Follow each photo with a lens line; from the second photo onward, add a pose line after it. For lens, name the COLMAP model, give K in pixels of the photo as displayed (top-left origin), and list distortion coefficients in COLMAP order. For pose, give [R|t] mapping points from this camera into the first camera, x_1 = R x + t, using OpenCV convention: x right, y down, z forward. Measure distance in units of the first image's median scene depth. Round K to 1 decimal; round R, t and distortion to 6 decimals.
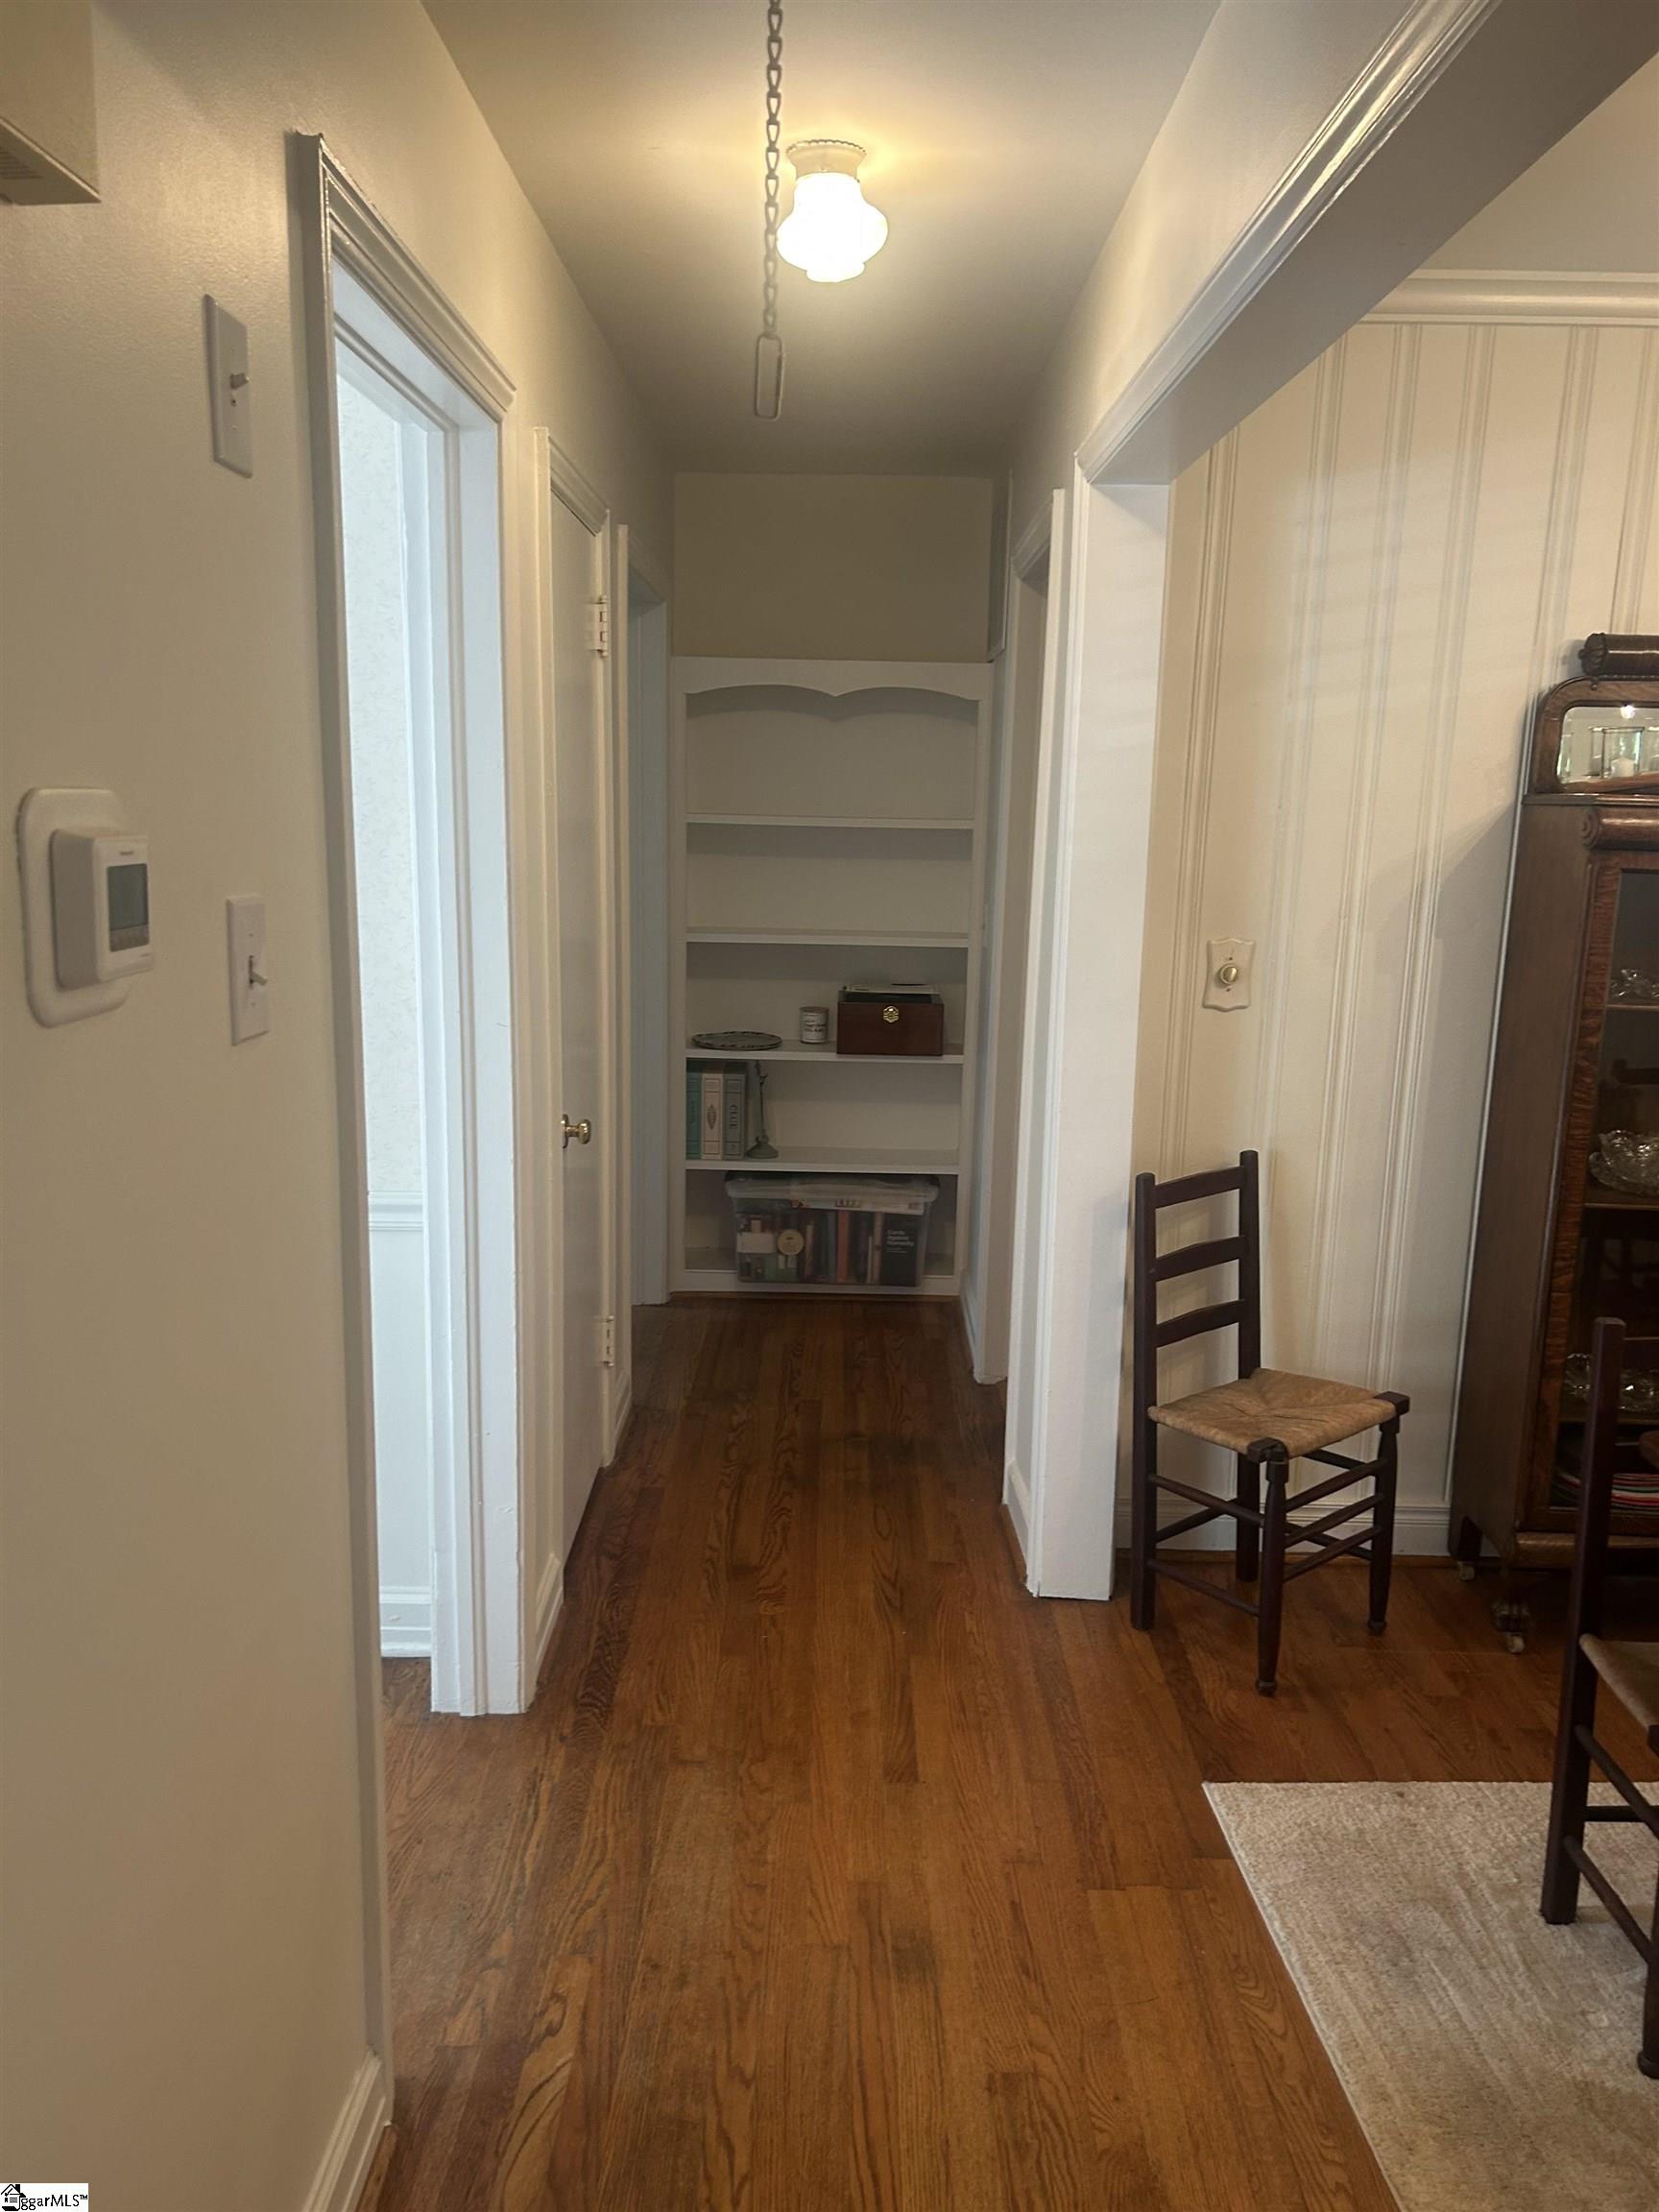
lens RADIAL K [[1664.5, 0, 851.0], [0, 1664.5, 1100.0], [0, 0, 1]] dist [0.061544, -0.065164]
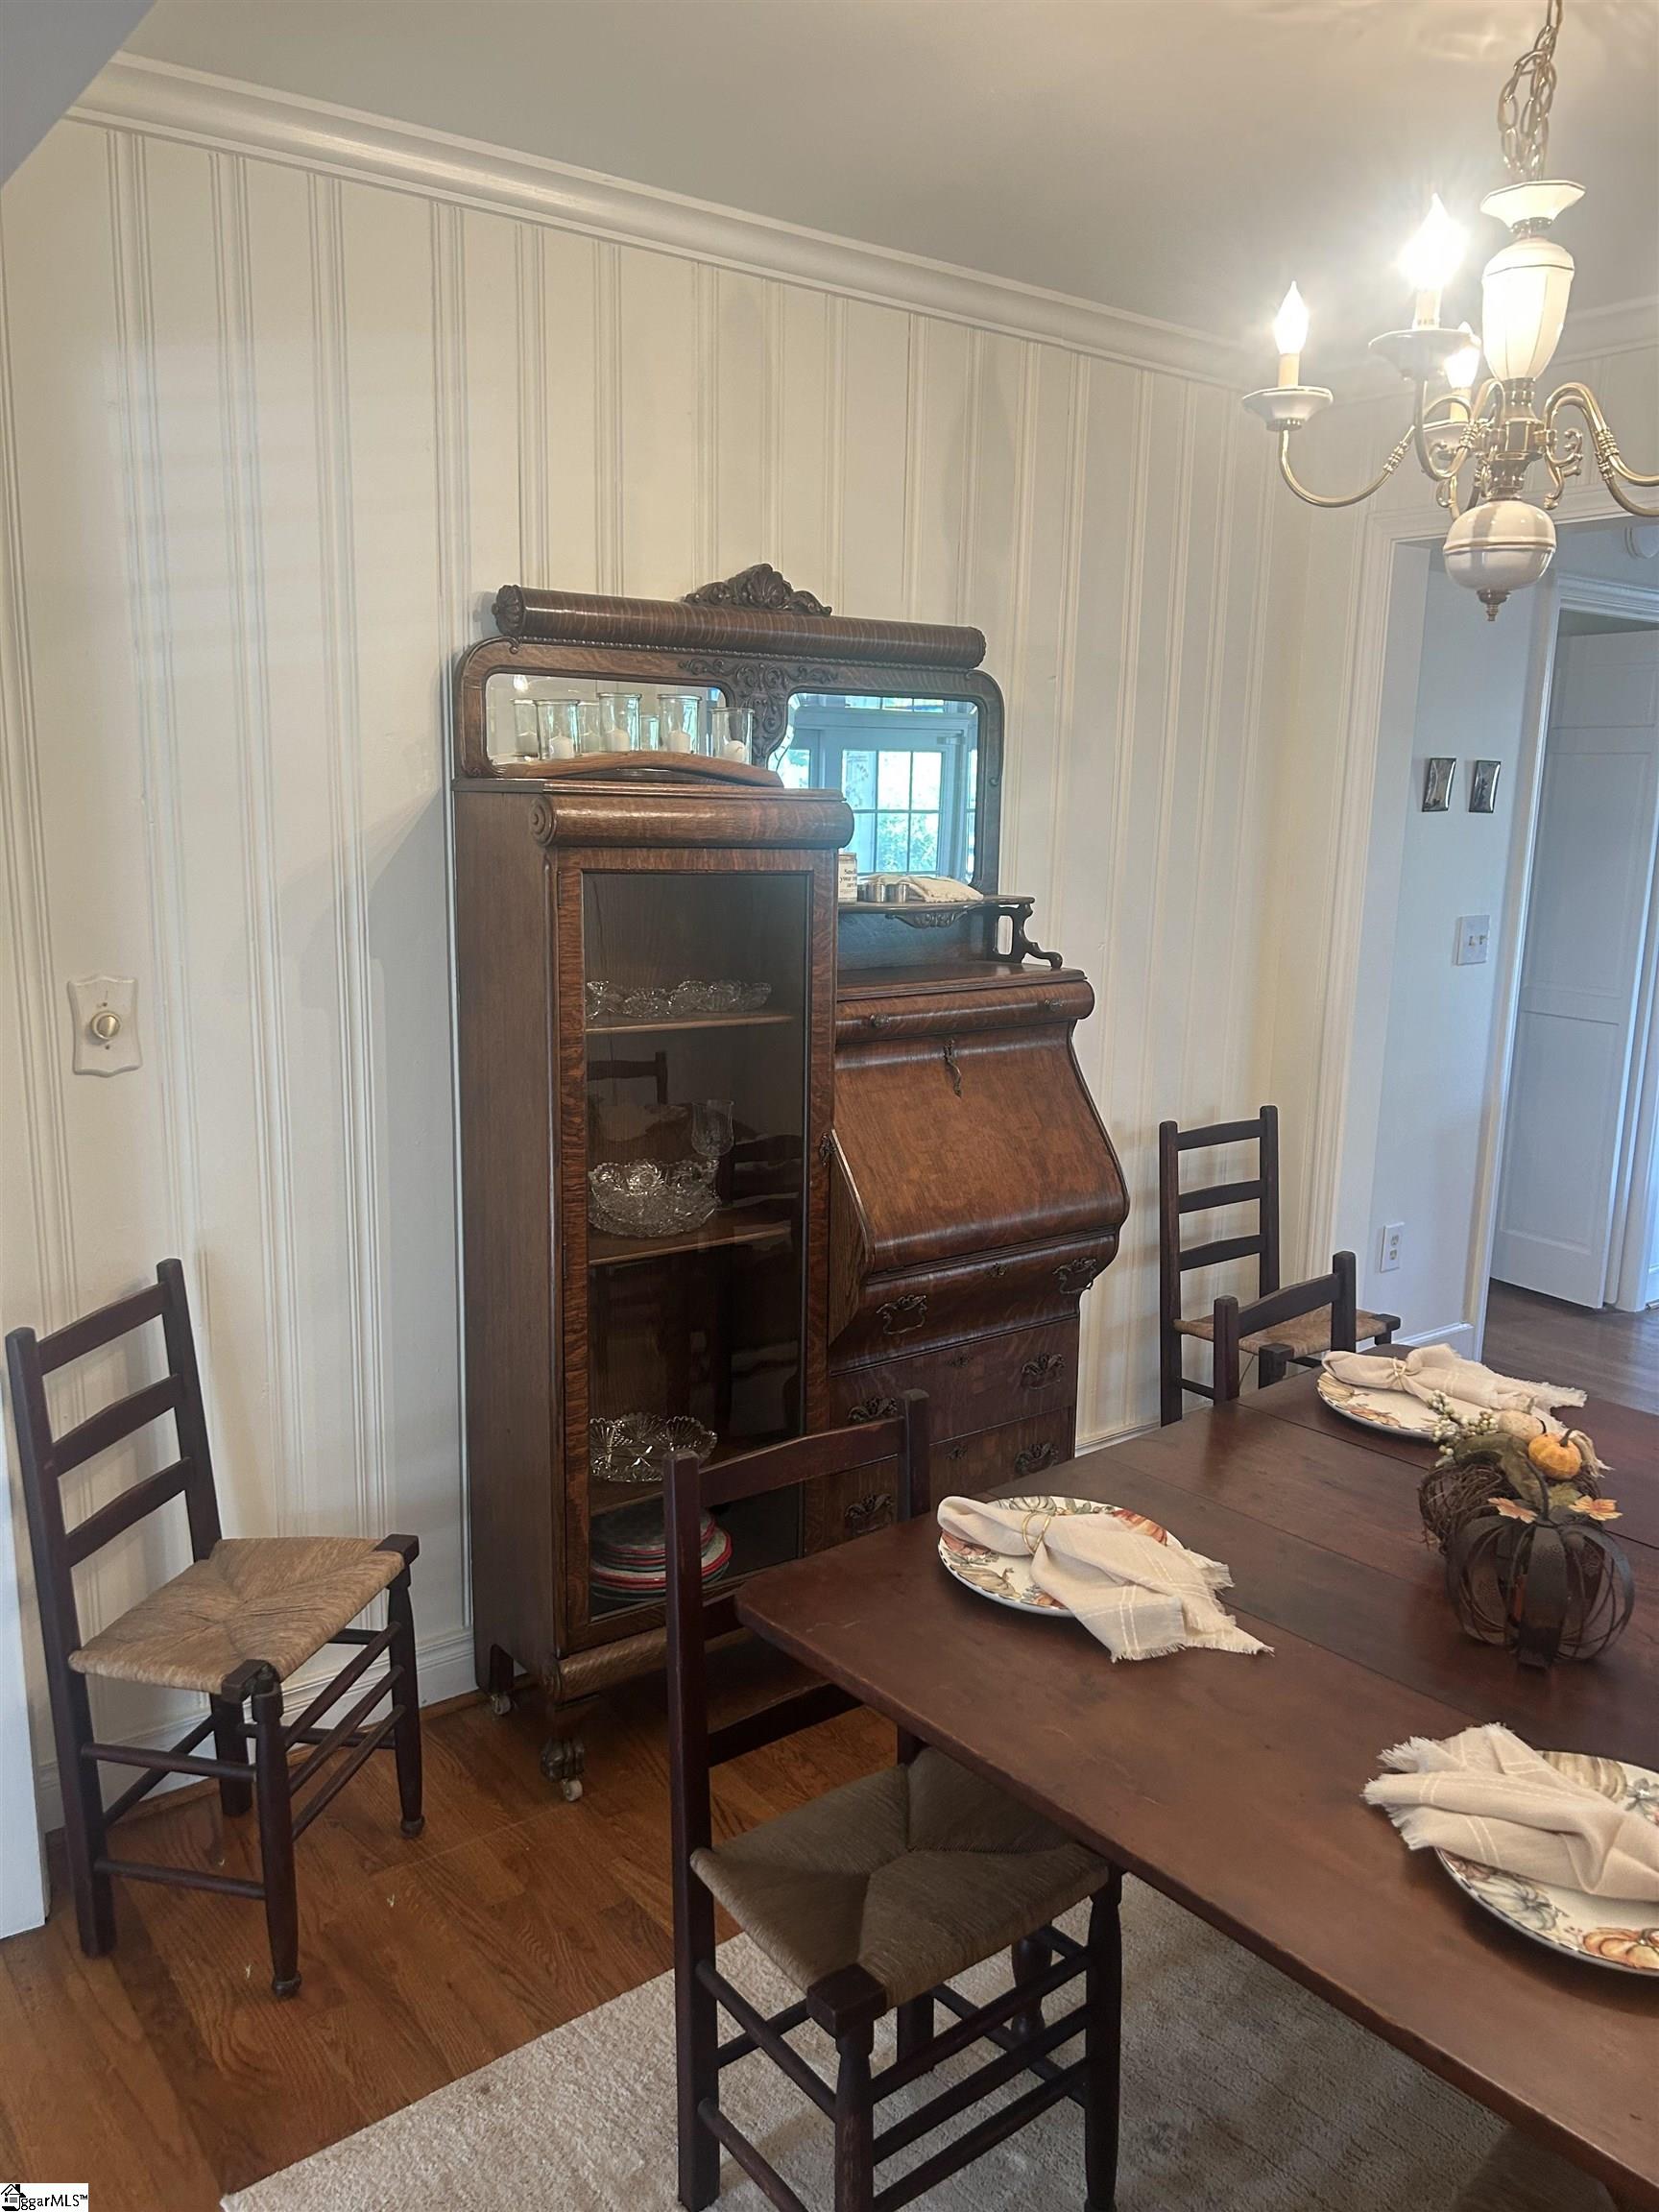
lens RADIAL K [[1664.5, 0, 842.6], [0, 1664.5, 1121.8], [0, 0, 1]] dist [0.061544, -0.065164]
pose [[0.804015, -0.128709, 0.580512, 0.057603], [0.113808, 0.991553, 0.062218, -0.045821], [-0.583616, 0.016042, 0.811871, 0.231931]]
